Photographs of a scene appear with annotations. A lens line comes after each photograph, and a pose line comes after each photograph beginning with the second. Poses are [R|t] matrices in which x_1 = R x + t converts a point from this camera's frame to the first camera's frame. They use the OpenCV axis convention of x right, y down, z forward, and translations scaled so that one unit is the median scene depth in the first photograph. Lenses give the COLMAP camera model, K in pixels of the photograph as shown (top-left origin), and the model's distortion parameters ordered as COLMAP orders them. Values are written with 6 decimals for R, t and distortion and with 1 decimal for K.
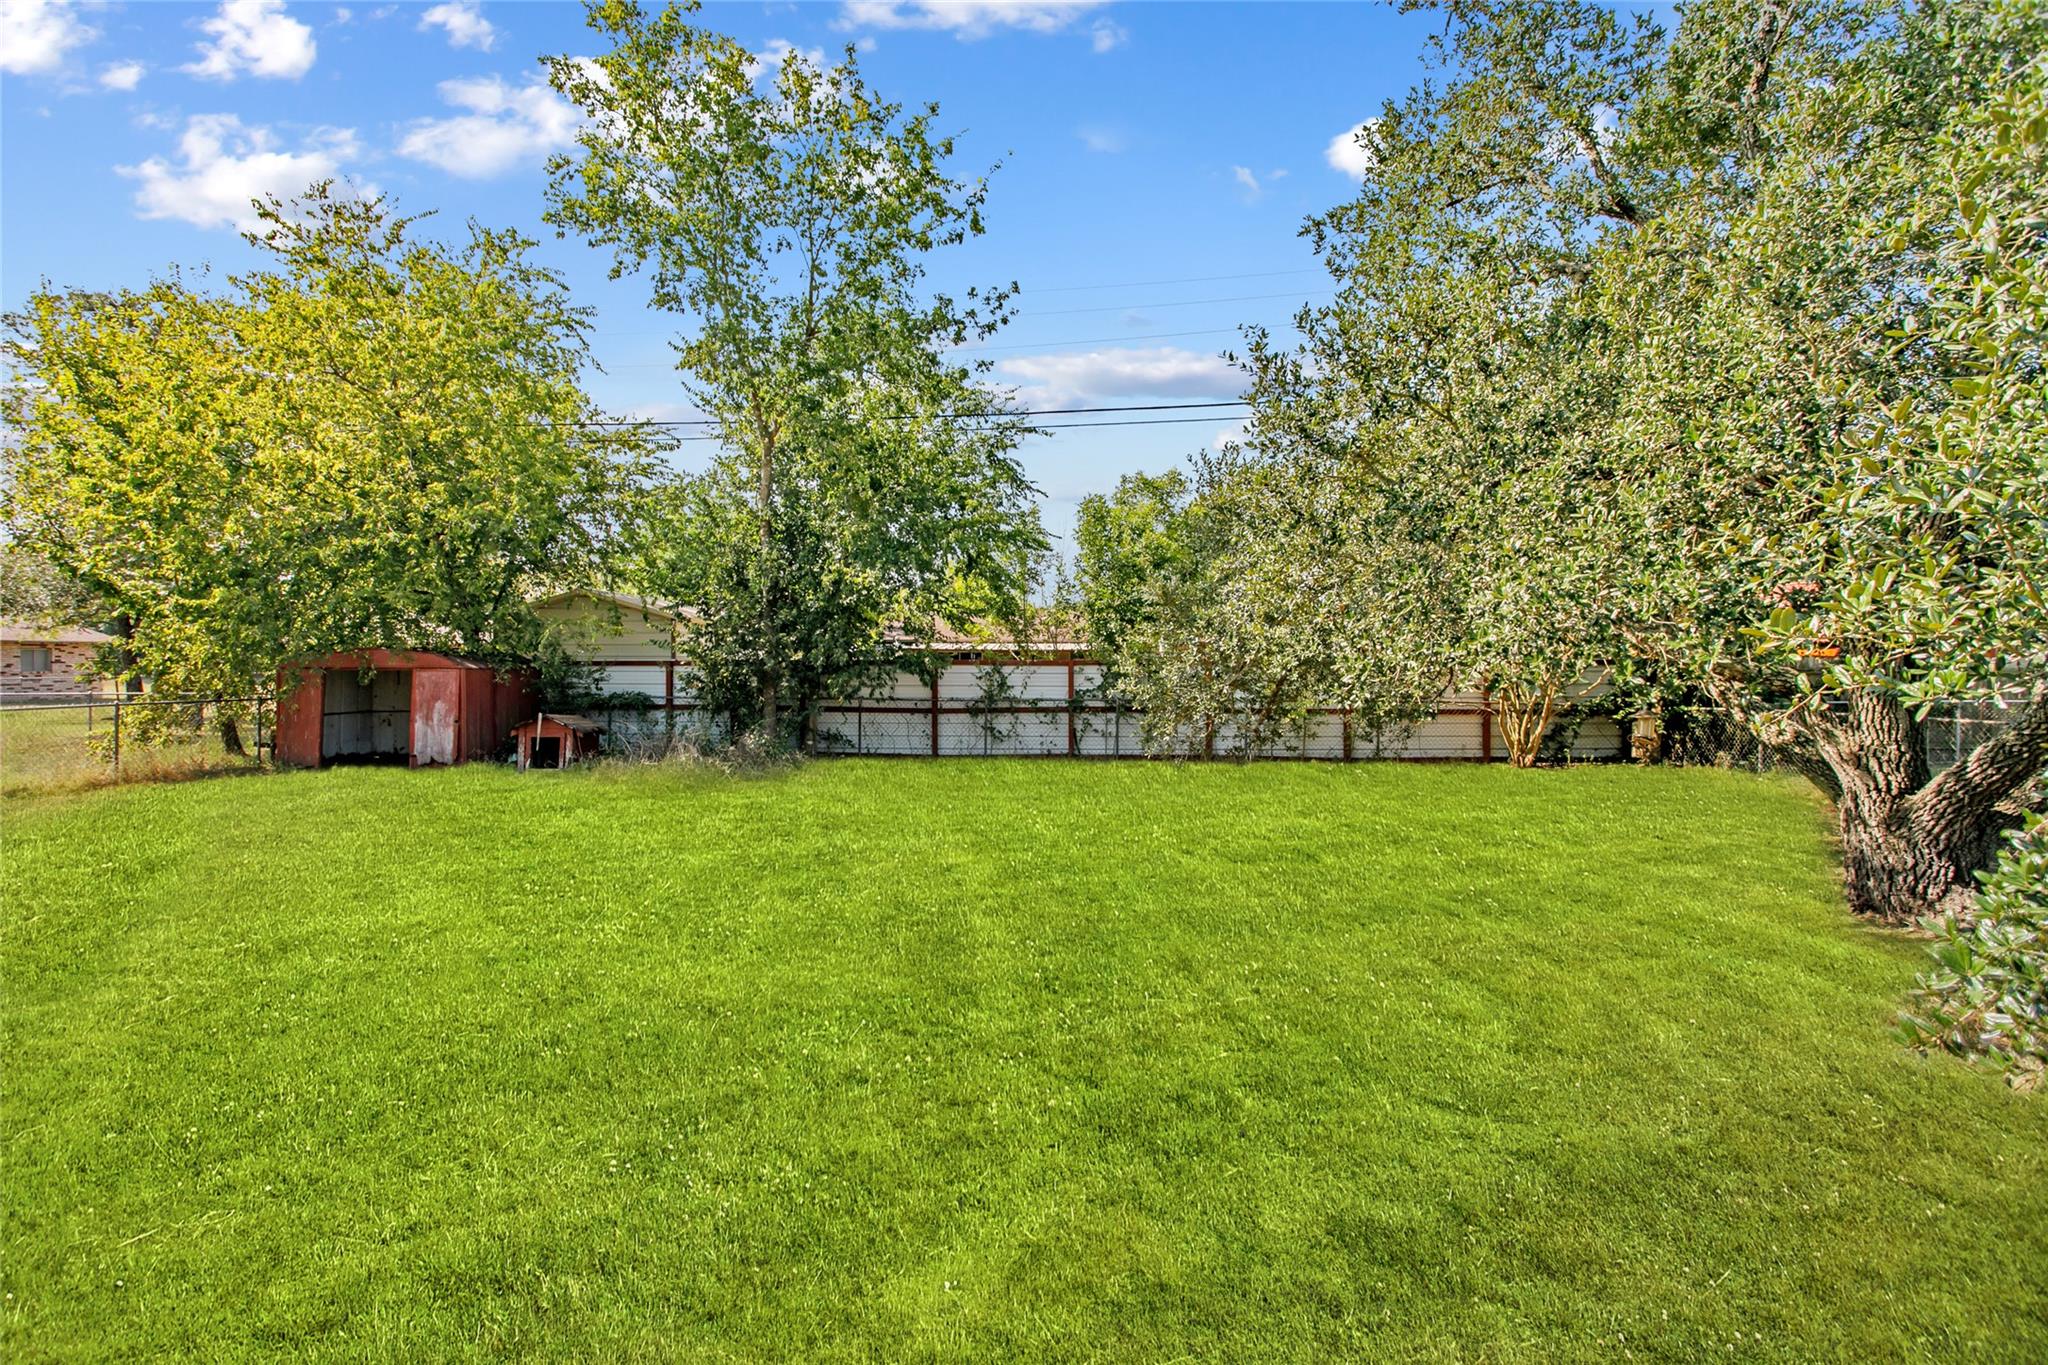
lens RADIAL K [[979.8, 0, 1013.4], [0, 979.8, 677.3], [0, 0, 1]] dist [0.002243, 0.000093]
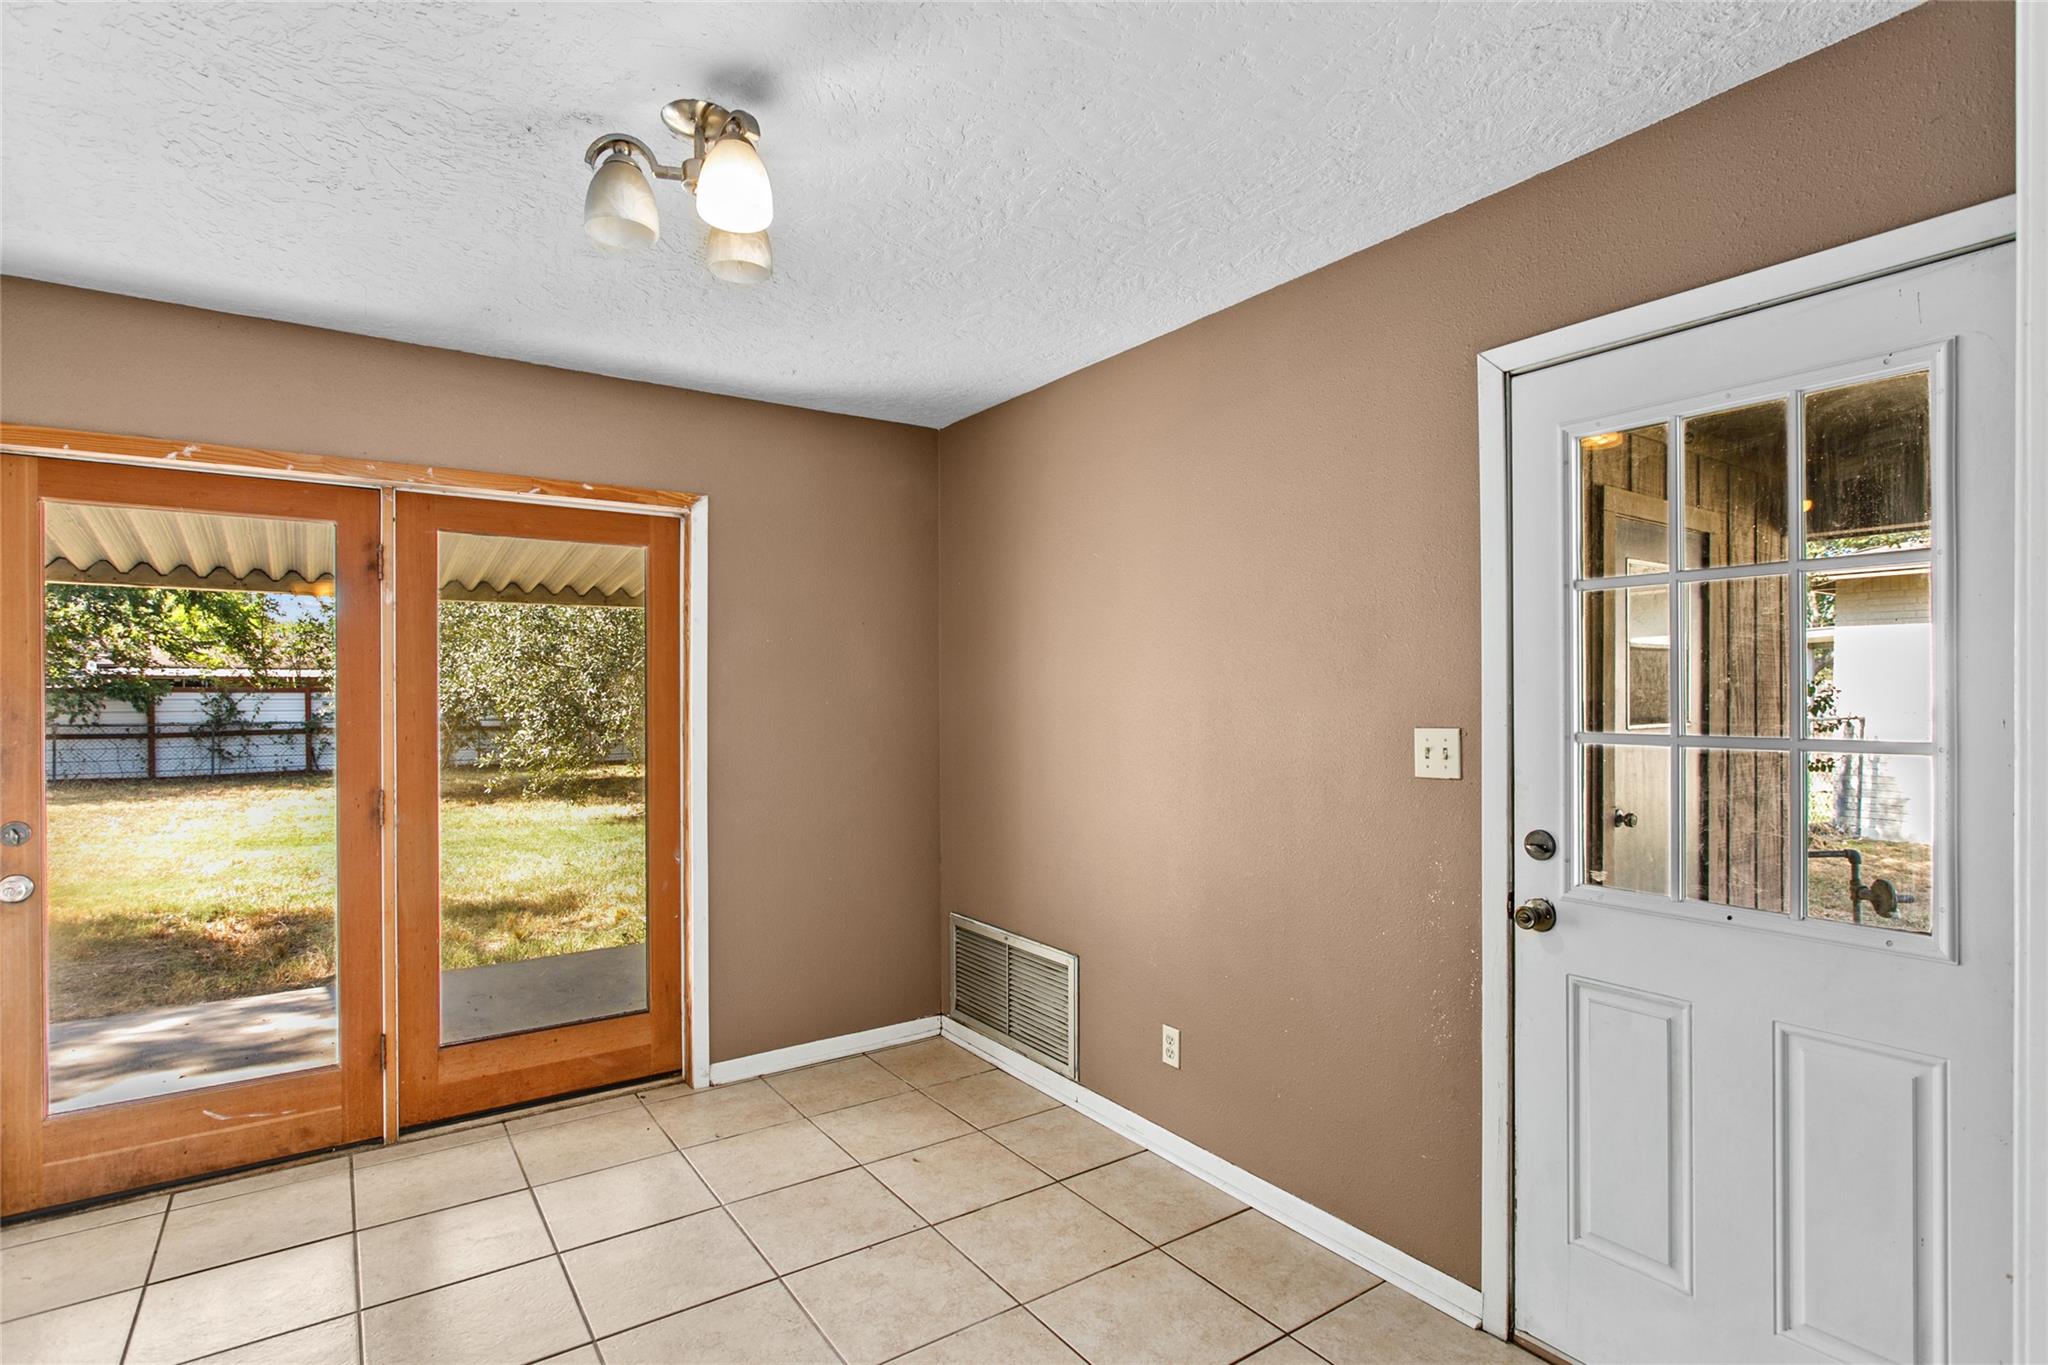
lens RADIAL K [[1005.4, 0, 1015.1], [0, 1005.4, 699.5], [0, 0, 1]] dist [-0.004091, 0.002409]
pose [[0.803038, -0.008413, 0.595868, 0.024073], [0.010939, 0.999940, -0.000625, 0.006308], [-0.595827, 0.007021, 0.803082, -0.436850]]
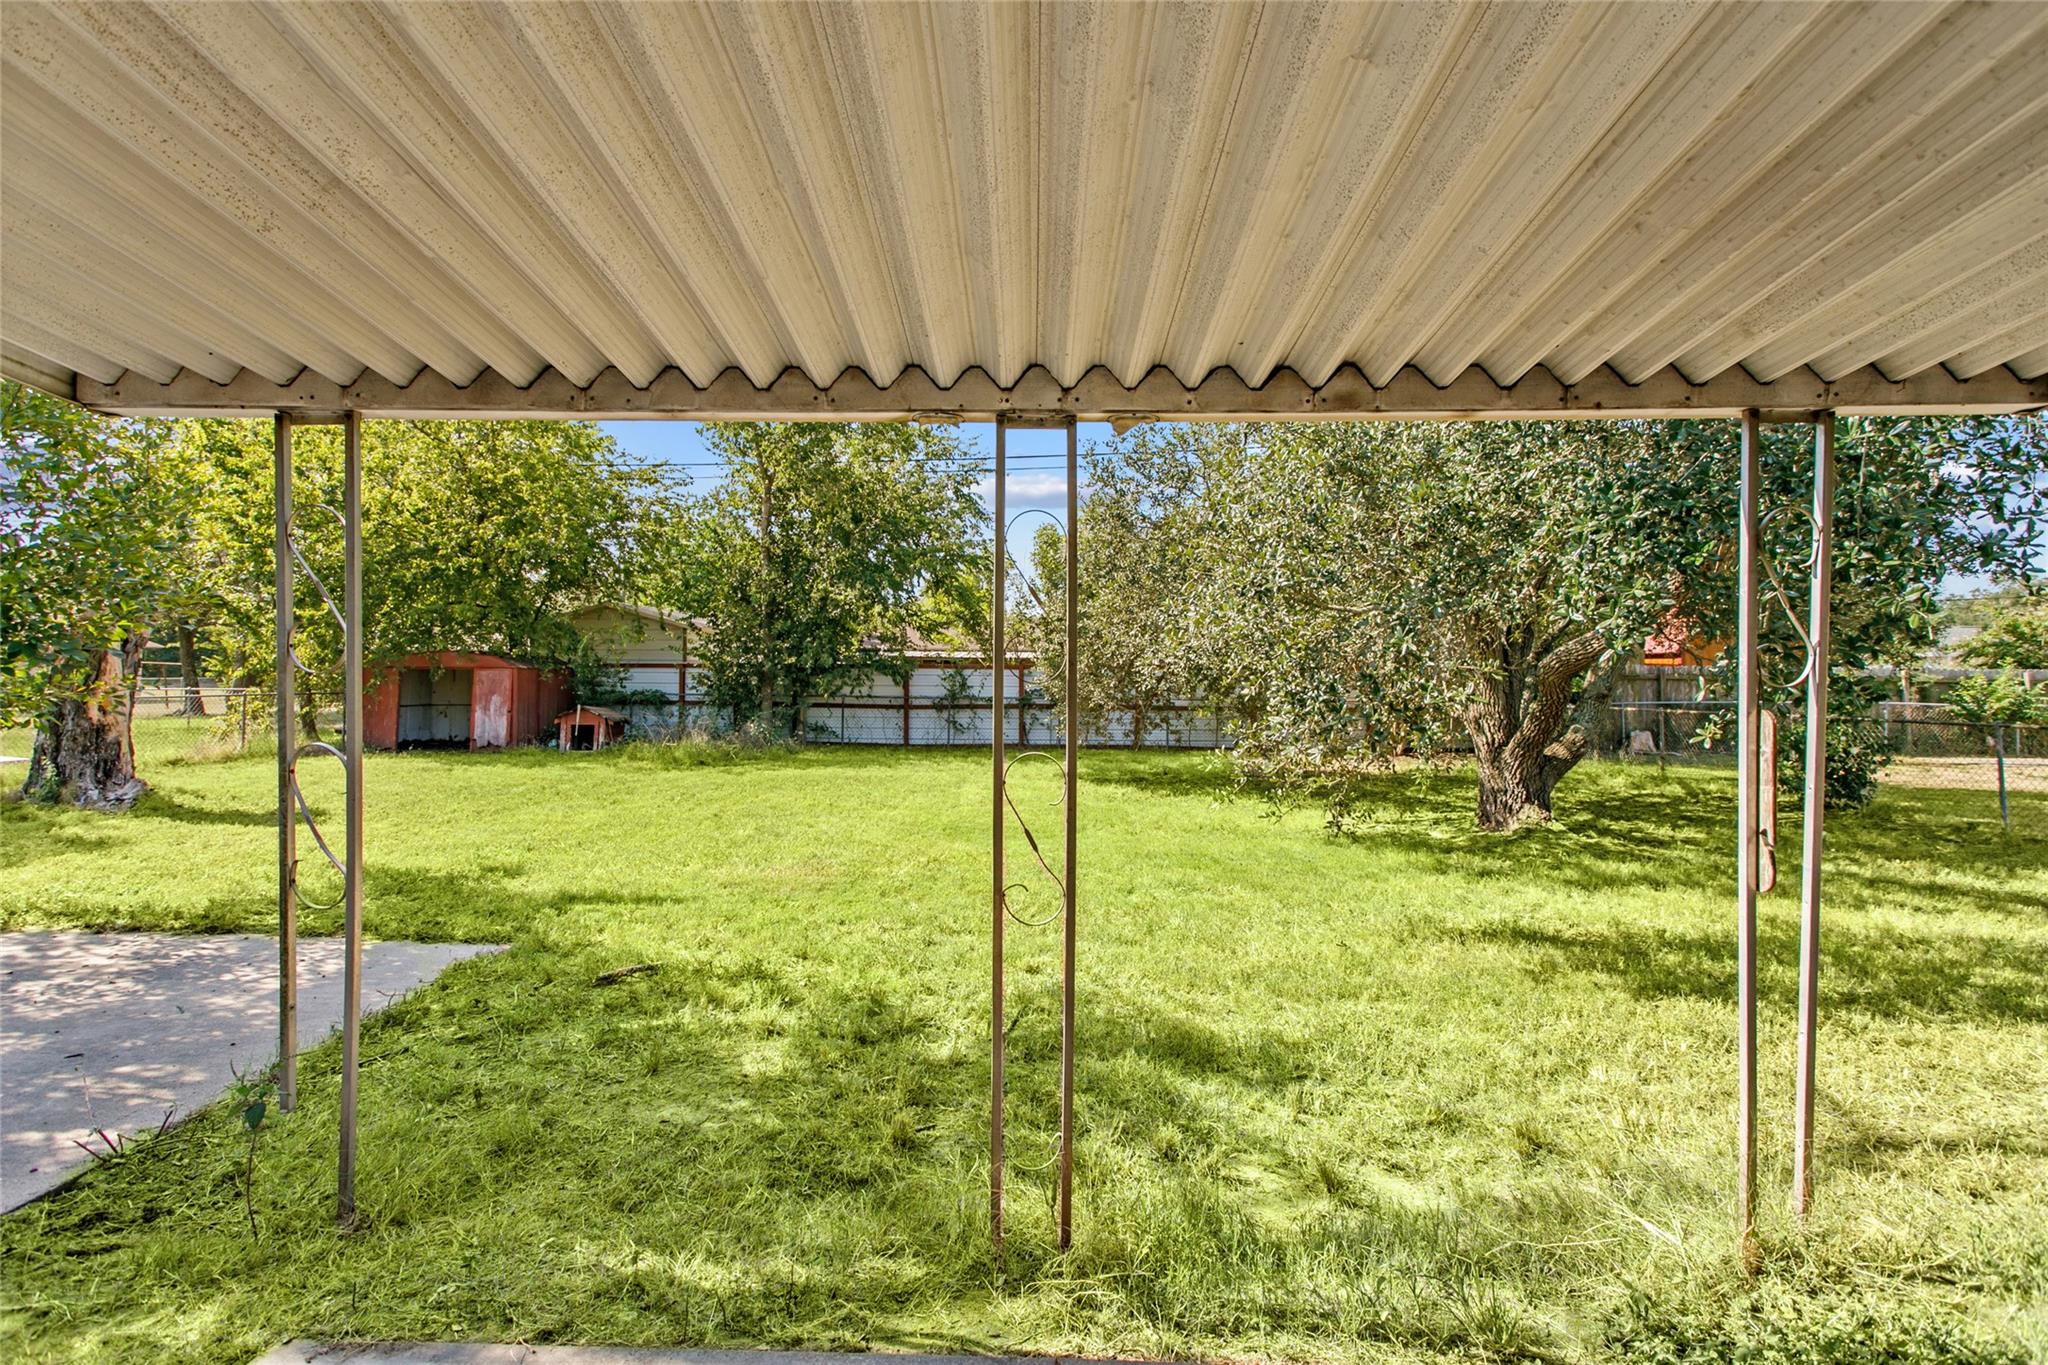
lens RADIAL K [[974.7, 0, 1014.8], [0, 974.7, 658.0], [0, 0, 1]] dist [-0.000522, 0.002493]
pose [[0.999969, 0.004575, 0.006370, 0.044341], [-0.004381, 0.999537, -0.030096, 0.010276], [-0.006504, 0.030068, 0.999527, -0.184852]]
